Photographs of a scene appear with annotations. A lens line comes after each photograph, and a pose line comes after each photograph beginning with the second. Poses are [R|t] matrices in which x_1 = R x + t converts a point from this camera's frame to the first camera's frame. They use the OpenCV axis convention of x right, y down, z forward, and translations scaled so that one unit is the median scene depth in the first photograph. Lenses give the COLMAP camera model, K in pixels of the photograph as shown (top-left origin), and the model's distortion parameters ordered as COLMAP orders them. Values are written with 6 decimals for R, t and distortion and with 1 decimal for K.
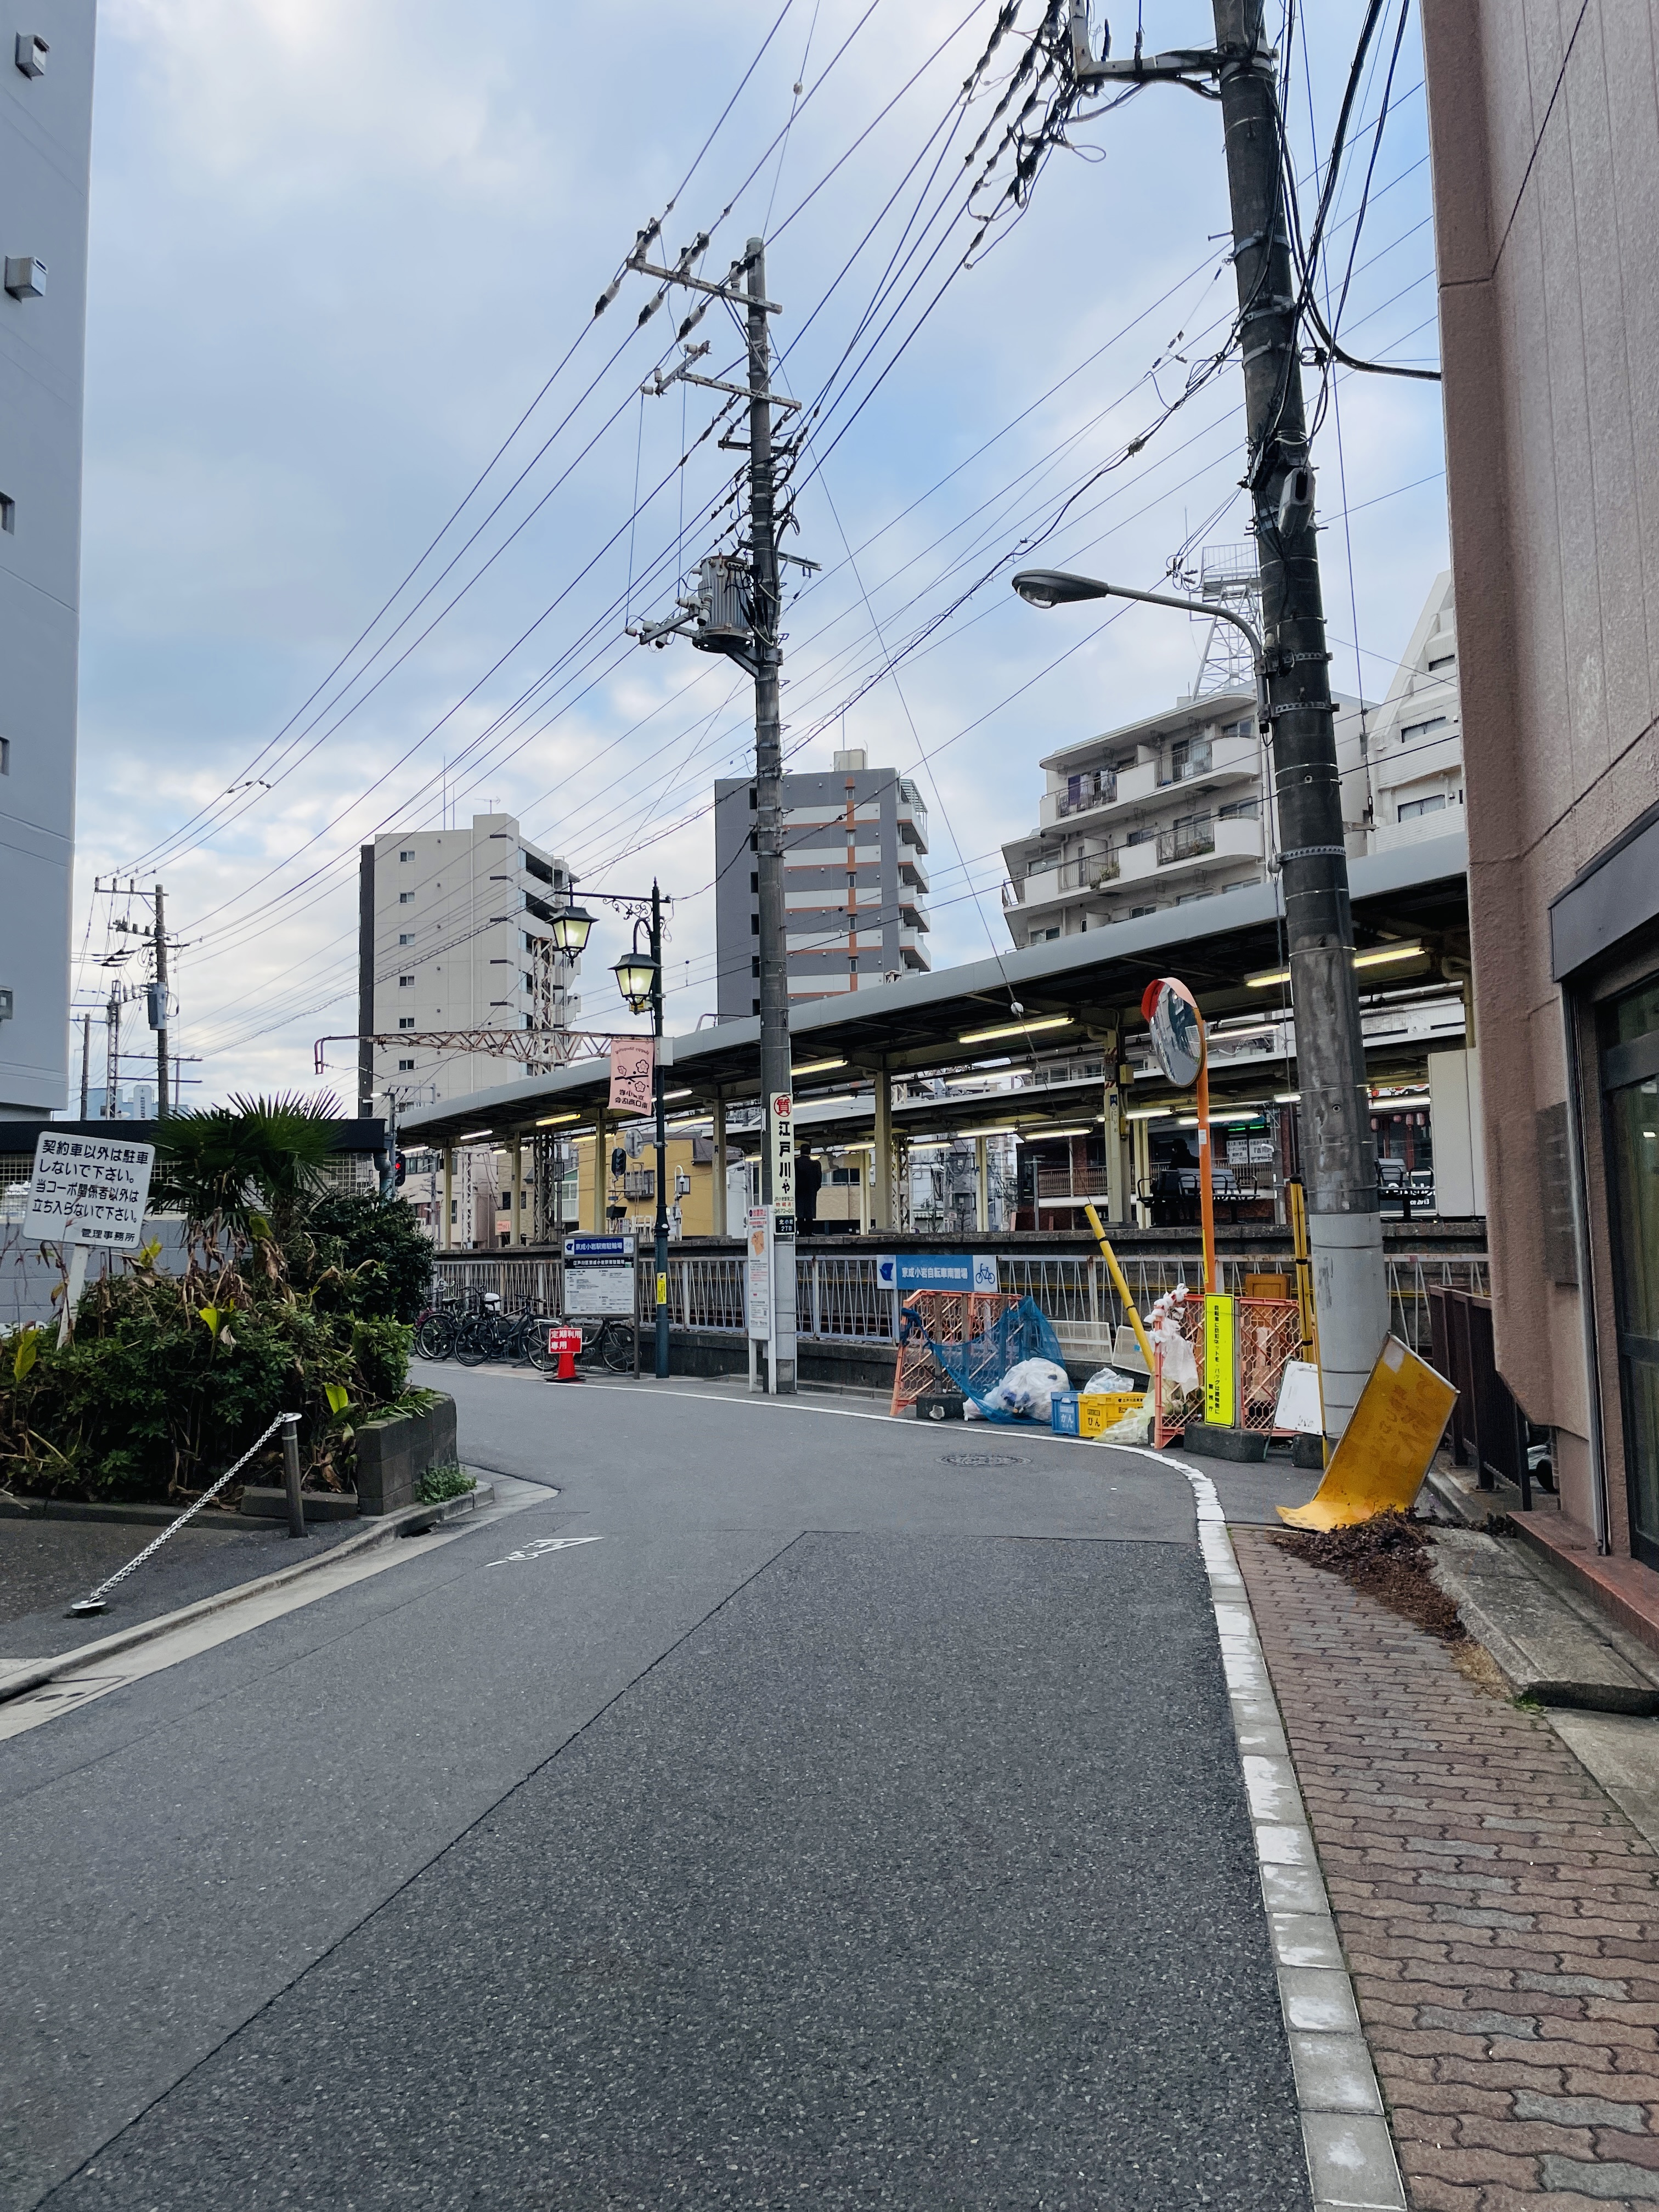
lens RADIAL K [[1686.8, 0, 829.5], [0, 1686.8, 1106.0], [0, 0, 1]] dist [-0.016357, -0.002814]
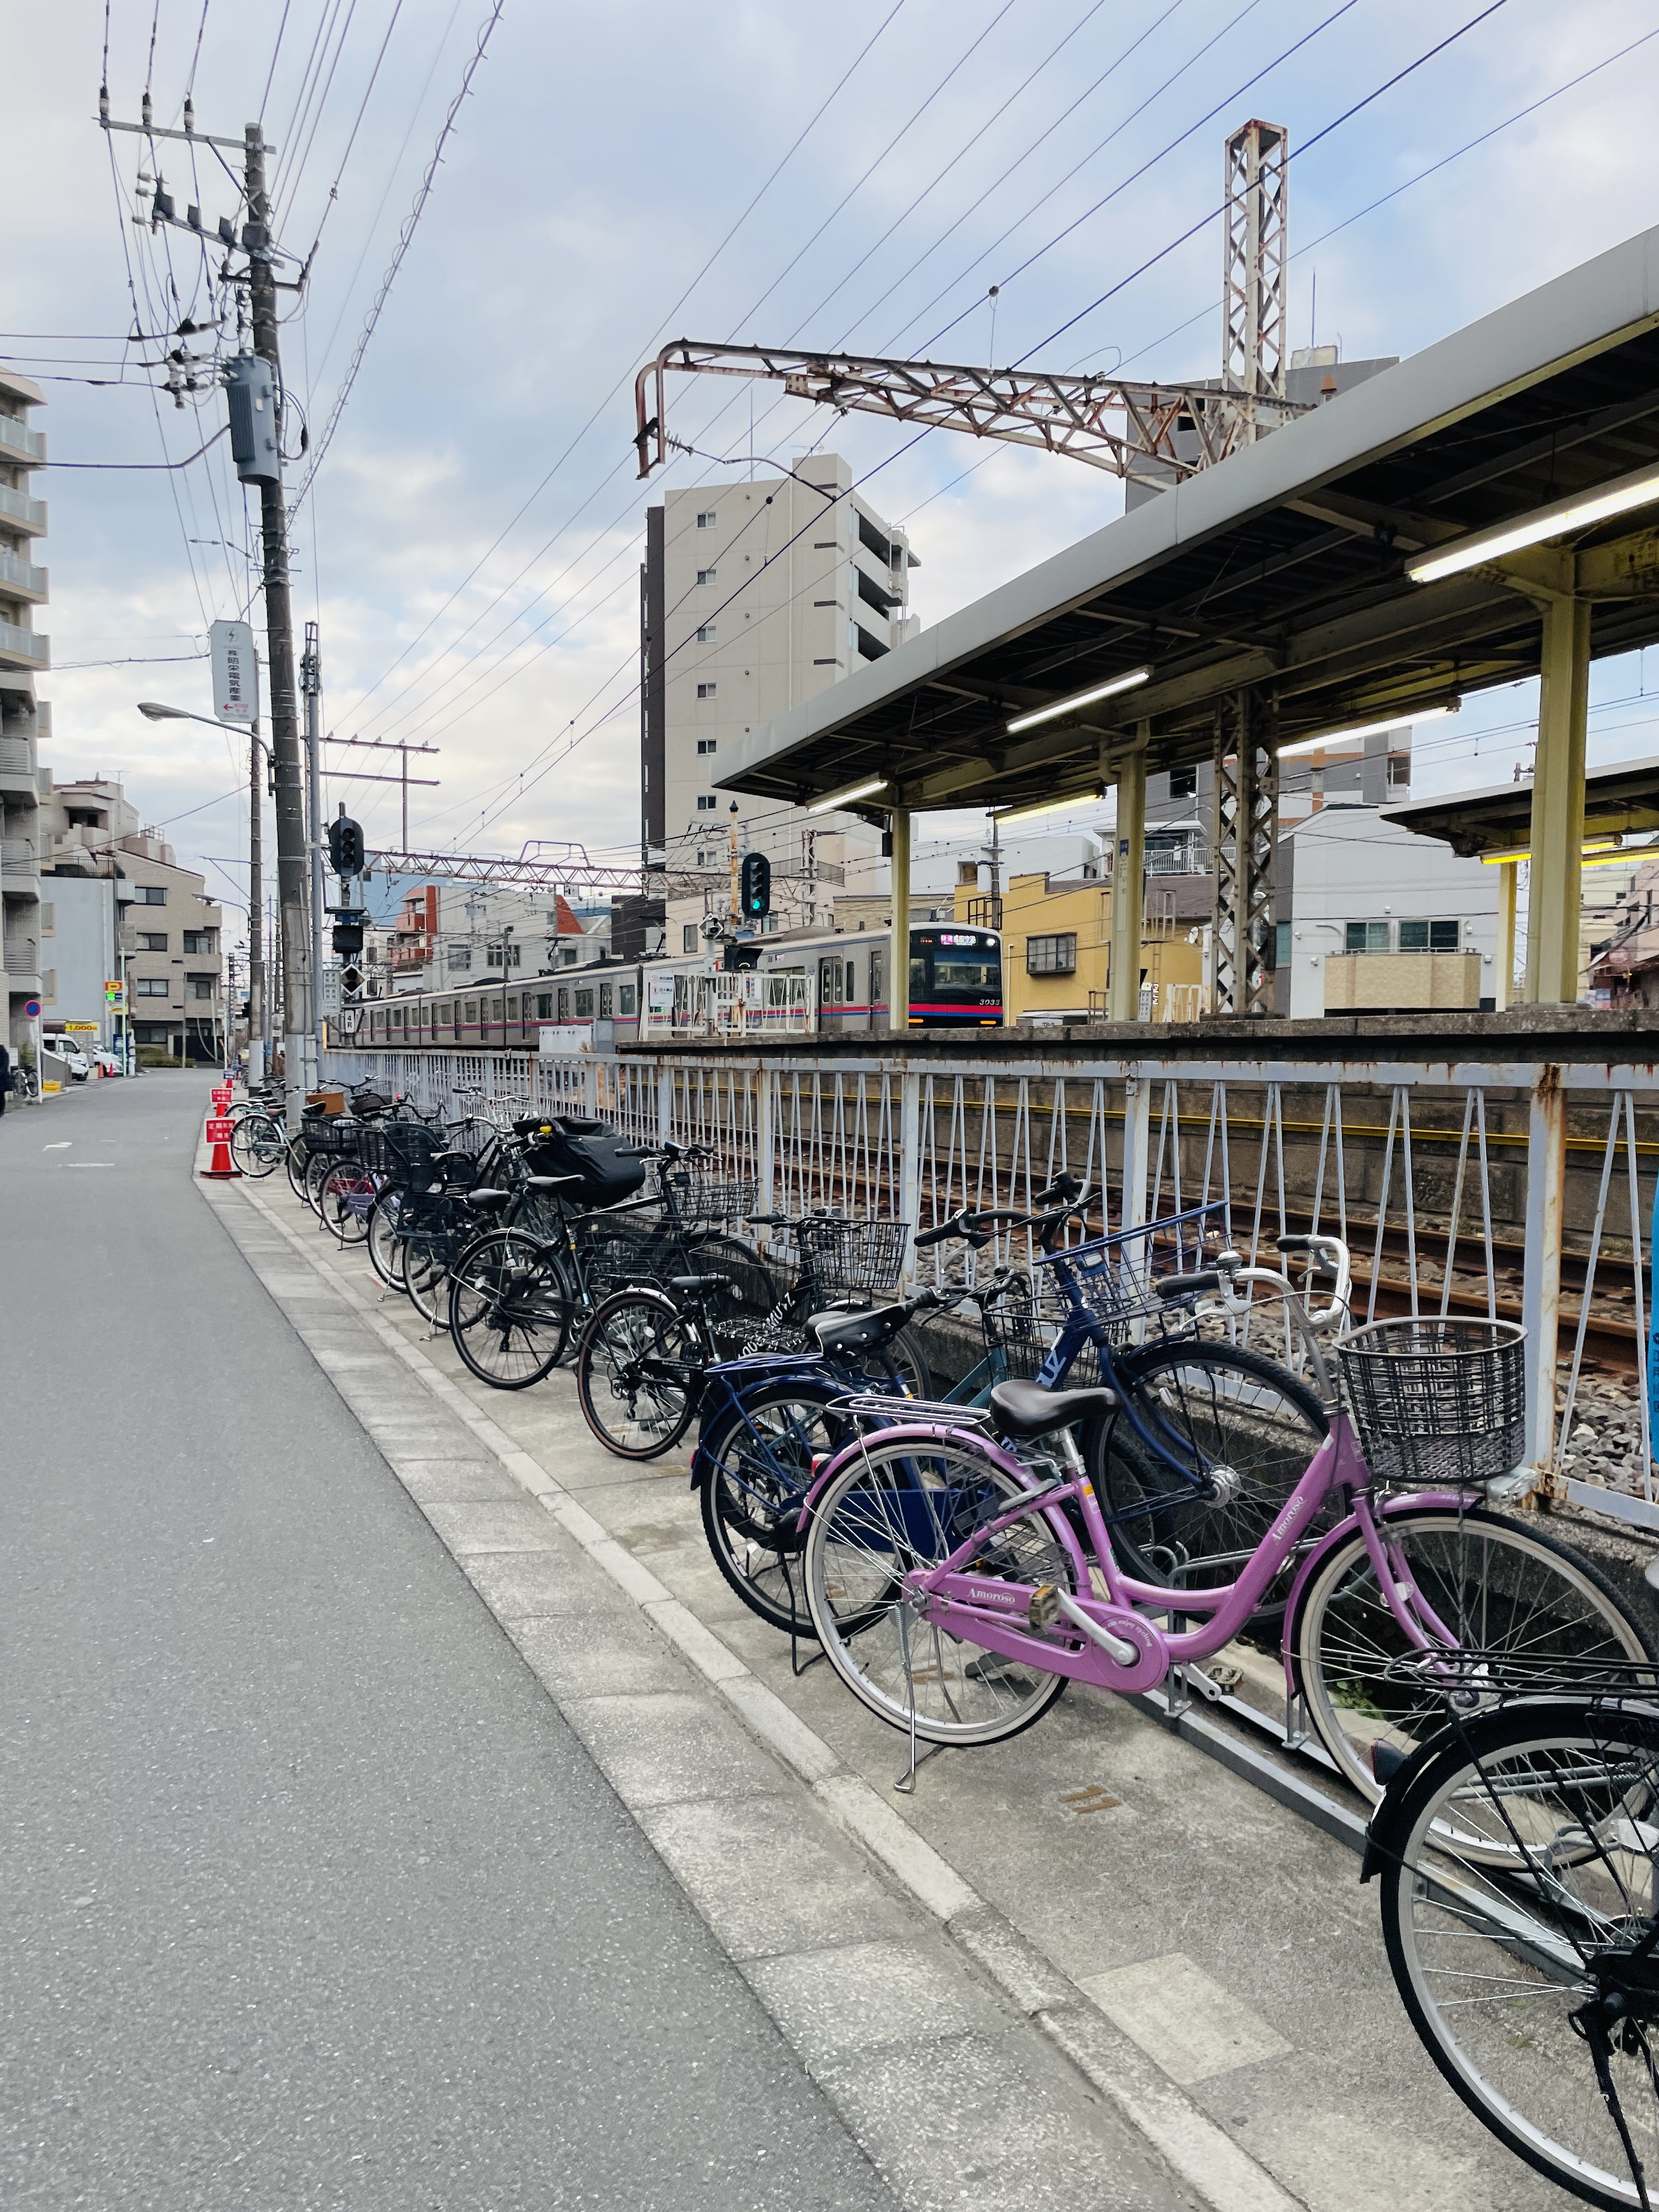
lens RADIAL K [[1686.8, 0, 829.5], [0, 1686.8, 1106.0], [0, 0, 1]] dist [-0.016357, -0.002814]
pose [[0.988069, 0.015849, -0.153195, -0.101461], [0.002464, 0.992937, 0.118616, 0.032492], [0.153993, -0.117578, 0.981051, 0.312928]]
